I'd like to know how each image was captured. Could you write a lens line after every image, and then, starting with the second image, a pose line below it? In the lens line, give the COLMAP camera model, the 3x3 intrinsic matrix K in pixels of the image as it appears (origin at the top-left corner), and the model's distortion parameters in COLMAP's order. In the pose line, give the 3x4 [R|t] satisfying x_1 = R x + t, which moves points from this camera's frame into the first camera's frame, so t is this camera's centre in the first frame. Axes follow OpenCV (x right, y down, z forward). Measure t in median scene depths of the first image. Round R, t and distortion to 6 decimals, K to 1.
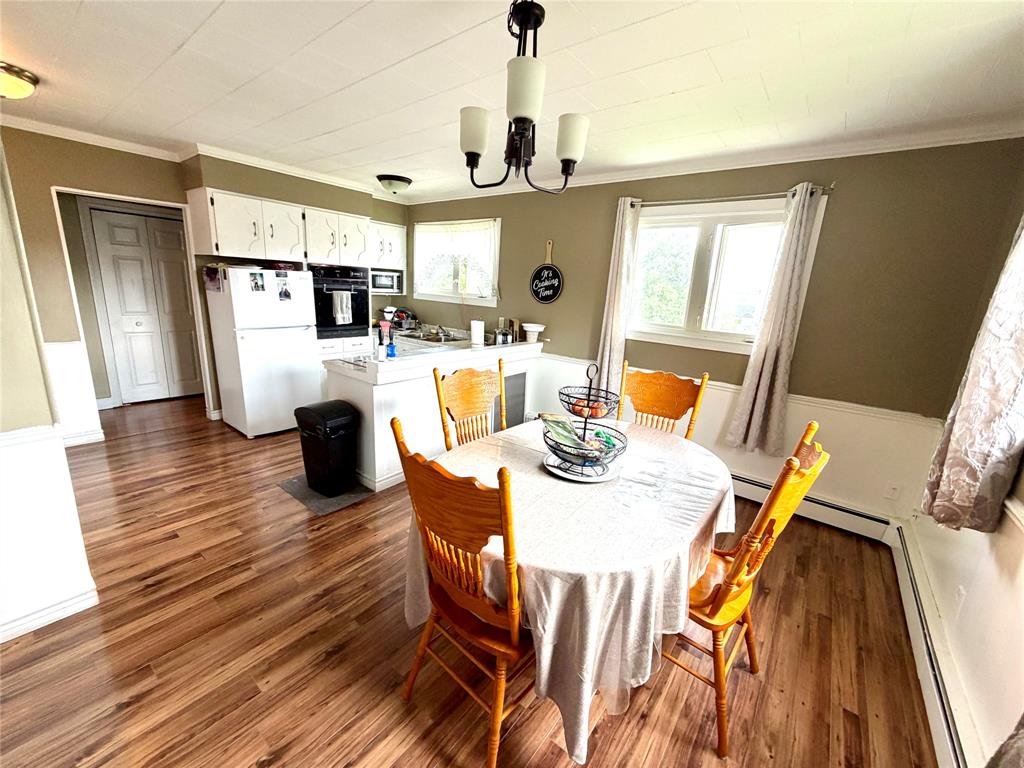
lens RADIAL K [[410.1, 0, 511.1], [0, 410.1, 382.7], [0, 0, 1]] dist [0.001279, 0.000930]
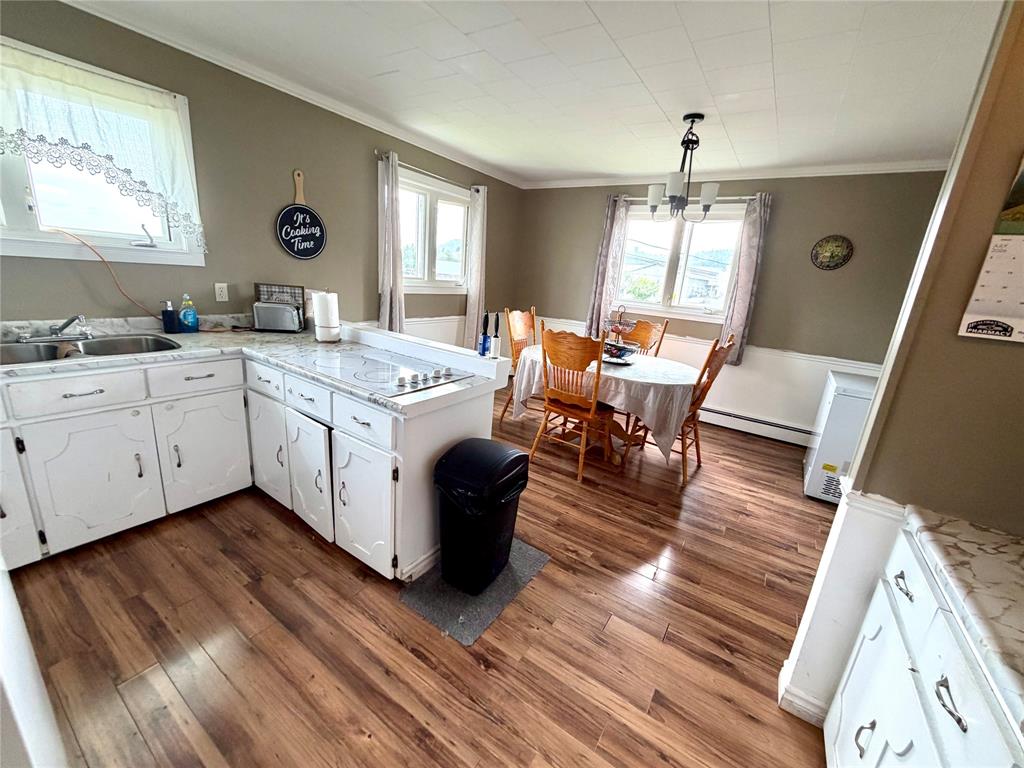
lens RADIAL K [[410.1, 0, 513.1], [0, 410.1, 384.7], [0, 0, 1]] dist [0.001279, 0.000930]
pose [[-0.081979, -0.320753, 0.943608, -0.727263], [0.139916, 0.933715, 0.329546, -0.173675], [-0.986764, 0.159041, -0.031667, 0.685819]]
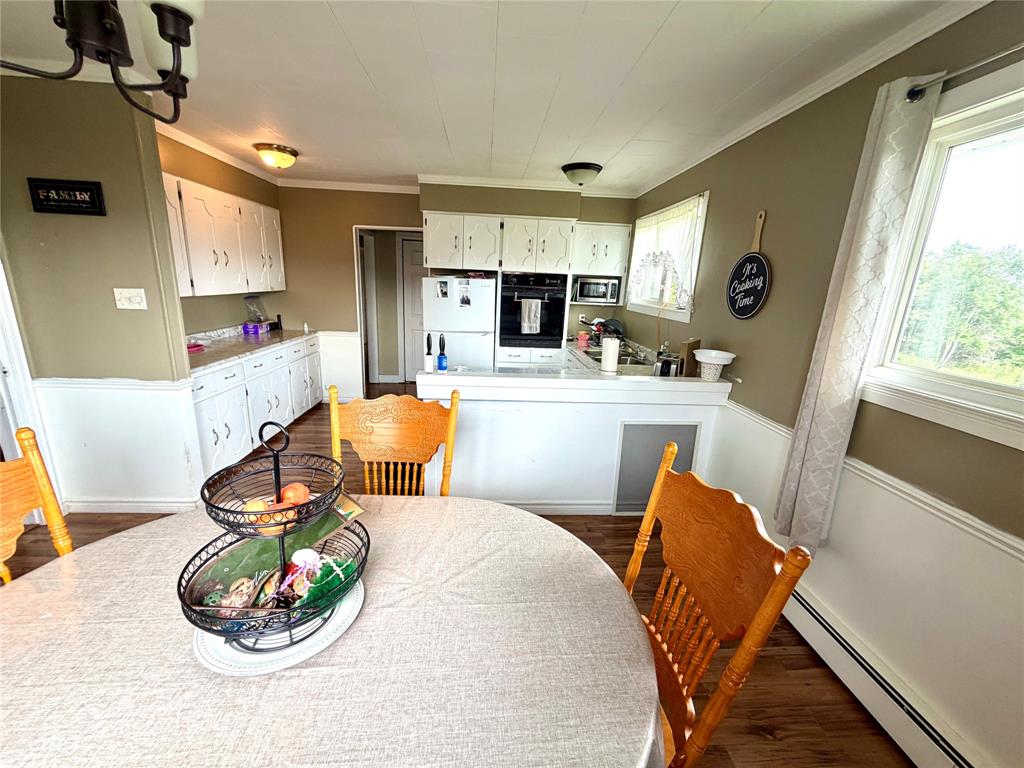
lens RADIAL K [[410.1, 0, 508.1], [0, 410.1, 383.5], [0, 0, 1]] dist [0.001279, 0.000930]
pose [[0.662157, 0.152059, -0.733775, 0.309942], [-0.176319, 0.983319, 0.044662, -0.068536], [0.728327, 0.099805, 0.677923, 0.359675]]
